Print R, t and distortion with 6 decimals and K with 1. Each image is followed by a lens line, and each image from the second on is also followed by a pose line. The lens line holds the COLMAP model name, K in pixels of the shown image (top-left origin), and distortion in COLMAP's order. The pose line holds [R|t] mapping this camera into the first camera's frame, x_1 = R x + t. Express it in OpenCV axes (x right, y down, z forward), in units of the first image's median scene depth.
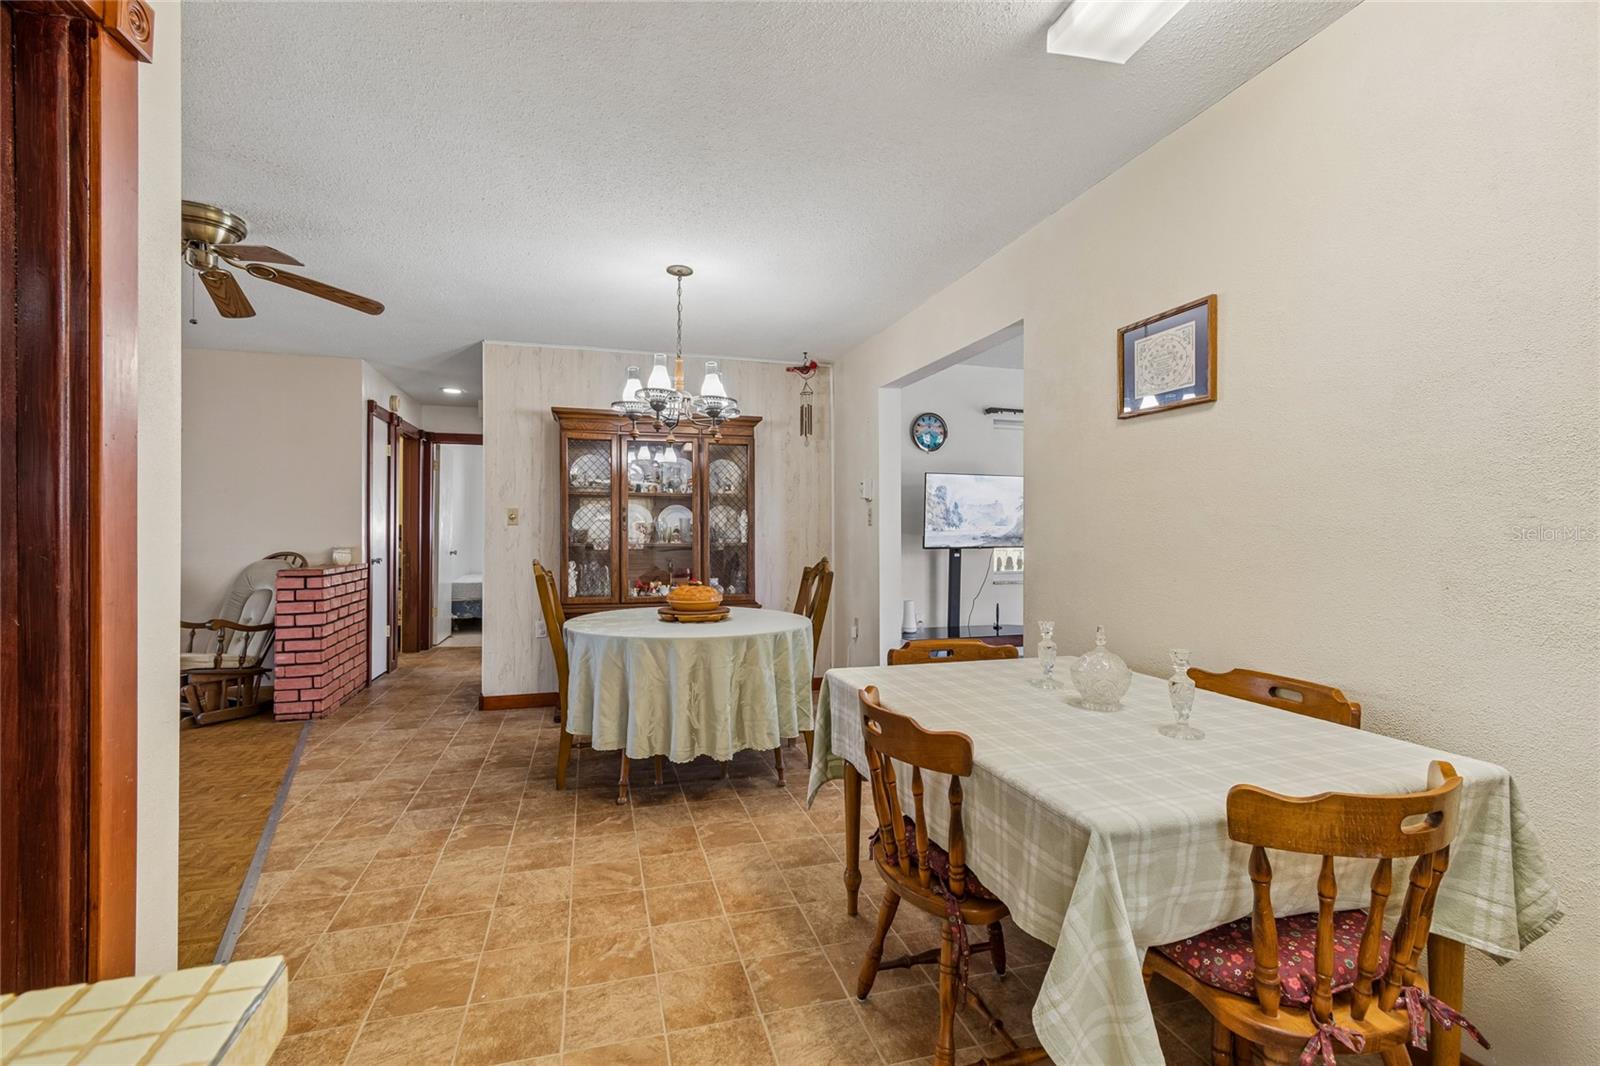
lens RADIAL K [[709.3, 0, 790.9], [0, 709.3, 534.5], [0, 0, 1]] dist [0.000235, -0.000903]
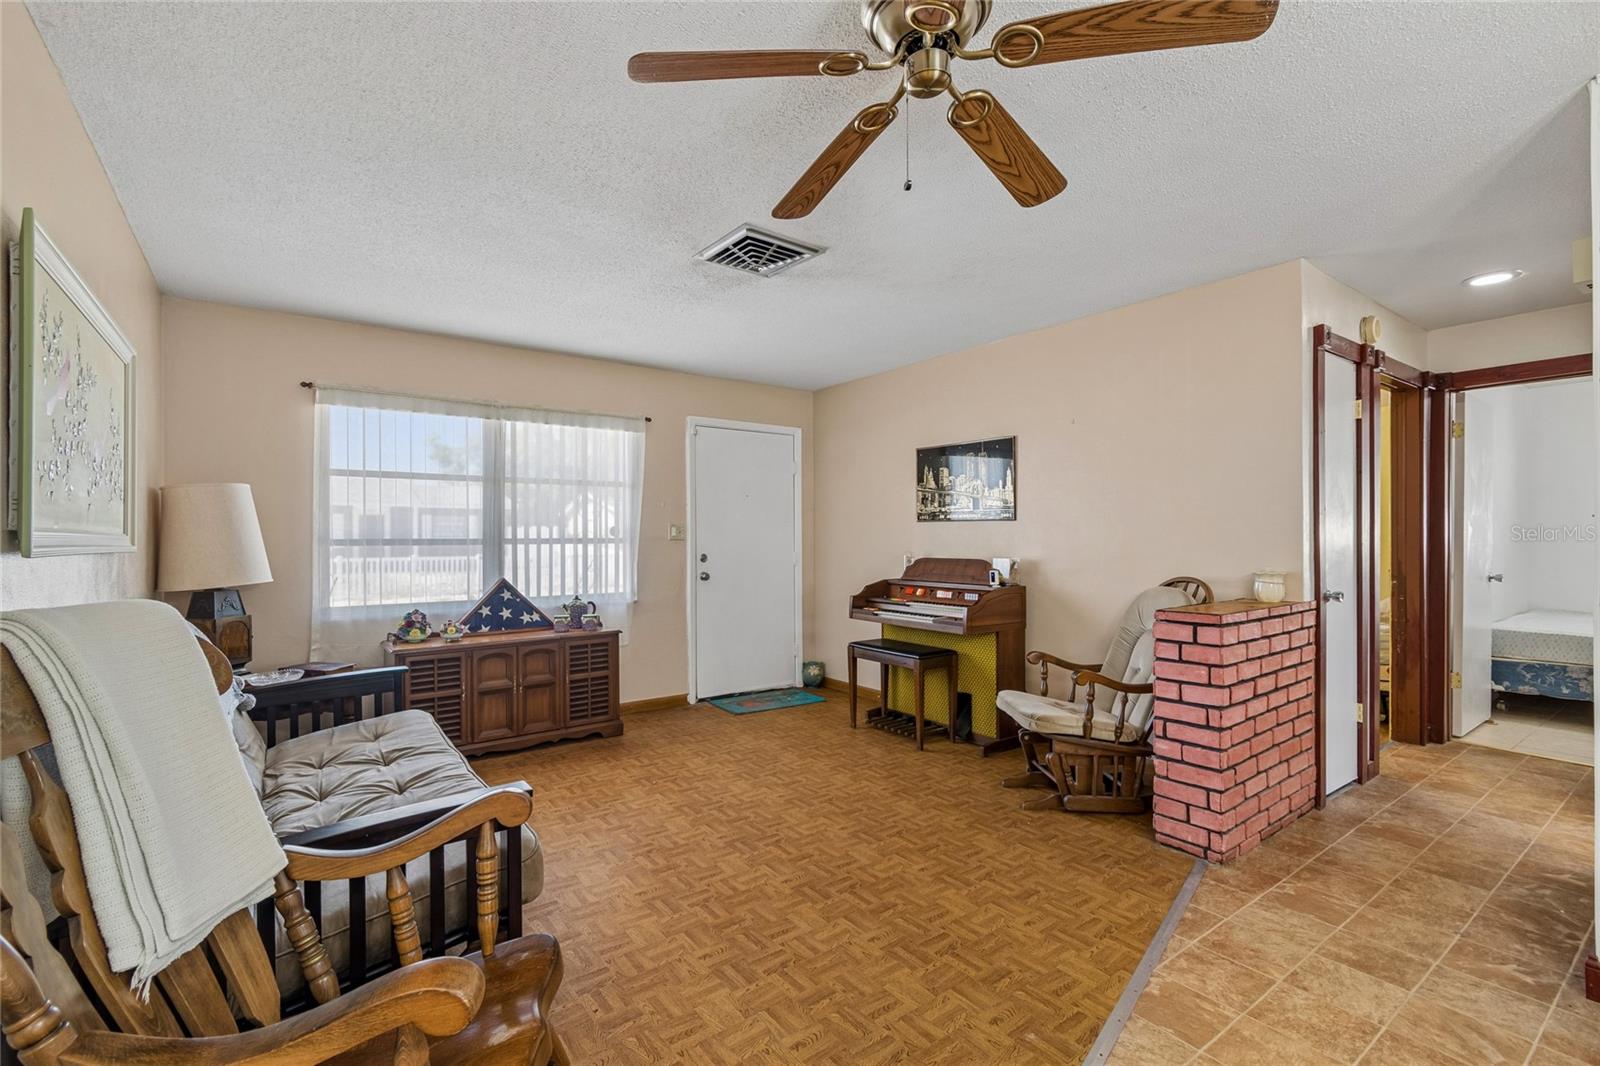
lens RADIAL K [[709.3, 0, 790.9], [0, 709.3, 534.5], [0, 0, 1]] dist [0.000235, -0.000903]
pose [[0.342302, -0.006461, -0.939568, -0.190486], [0.003843, 0.999978, -0.005476, -0.013566], [0.939582, -0.001736, 0.342320, 0.387627]]
